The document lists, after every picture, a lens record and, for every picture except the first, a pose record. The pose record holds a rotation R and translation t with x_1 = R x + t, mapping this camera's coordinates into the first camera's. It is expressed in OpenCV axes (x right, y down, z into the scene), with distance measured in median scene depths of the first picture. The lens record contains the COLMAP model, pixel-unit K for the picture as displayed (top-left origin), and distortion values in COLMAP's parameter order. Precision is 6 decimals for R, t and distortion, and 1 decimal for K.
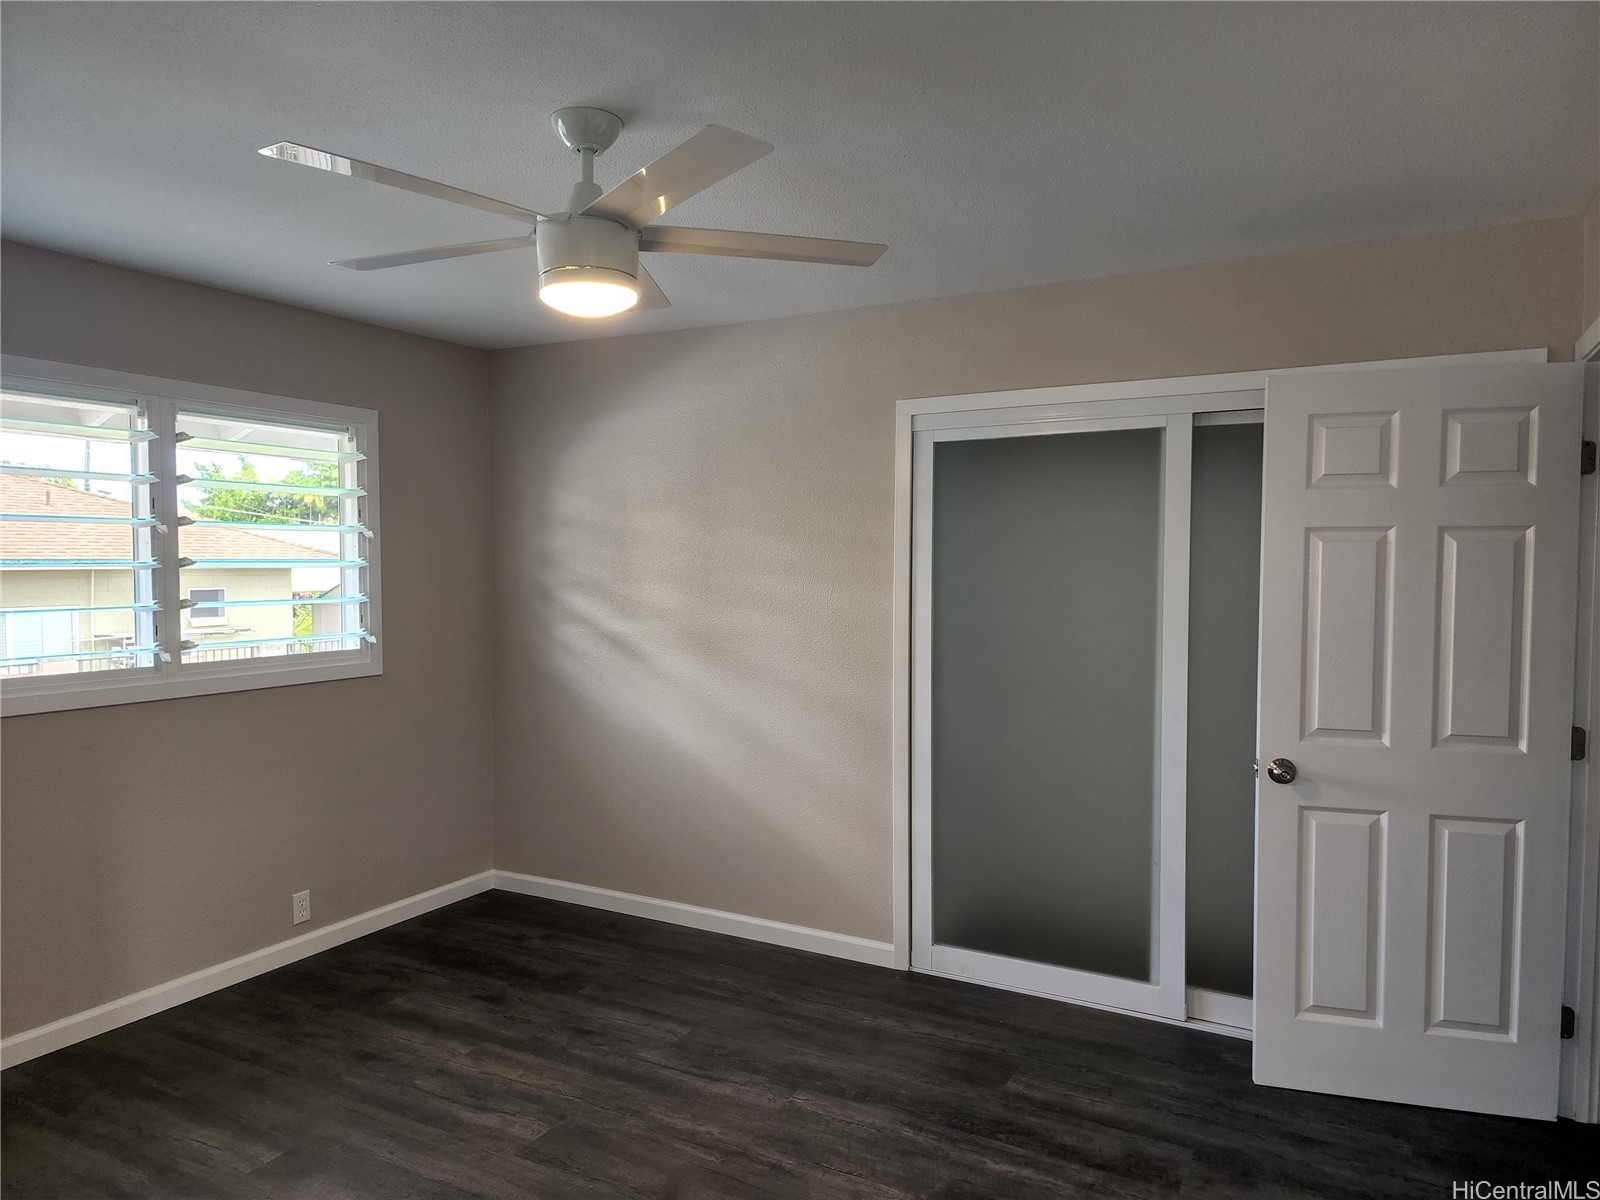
lens RADIAL K [[1097.4, 0, 794.0], [0, 1097.4, 611.3], [0, 0, 1]] dist [0.091933, -0.089994]
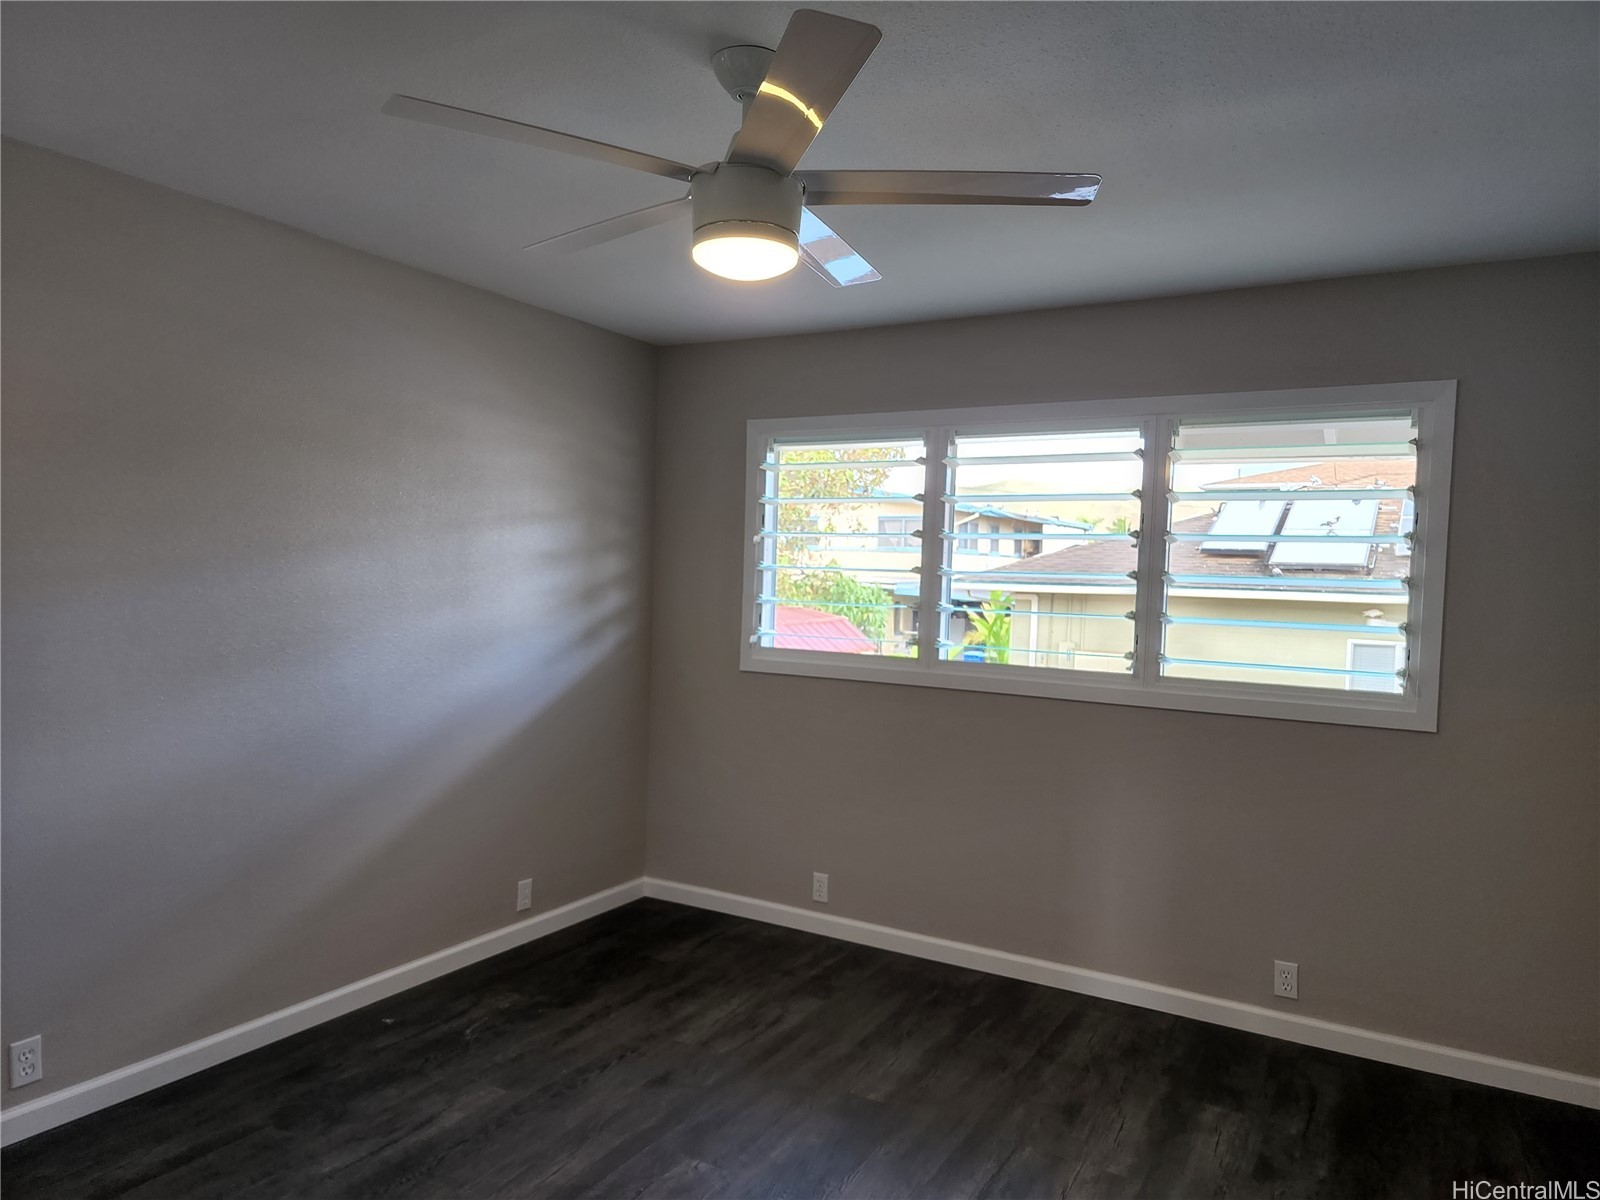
lens RADIAL K [[1097.4, 0, 794.0], [0, 1097.4, 611.3], [0, 0, 1]] dist [0.091933, -0.089994]
pose [[-0.046503, 0.030011, -0.998467, 0.516224], [-0.079179, 0.996293, 0.033634, -0.019857], [0.995775, 0.080621, -0.043954, 0.768040]]
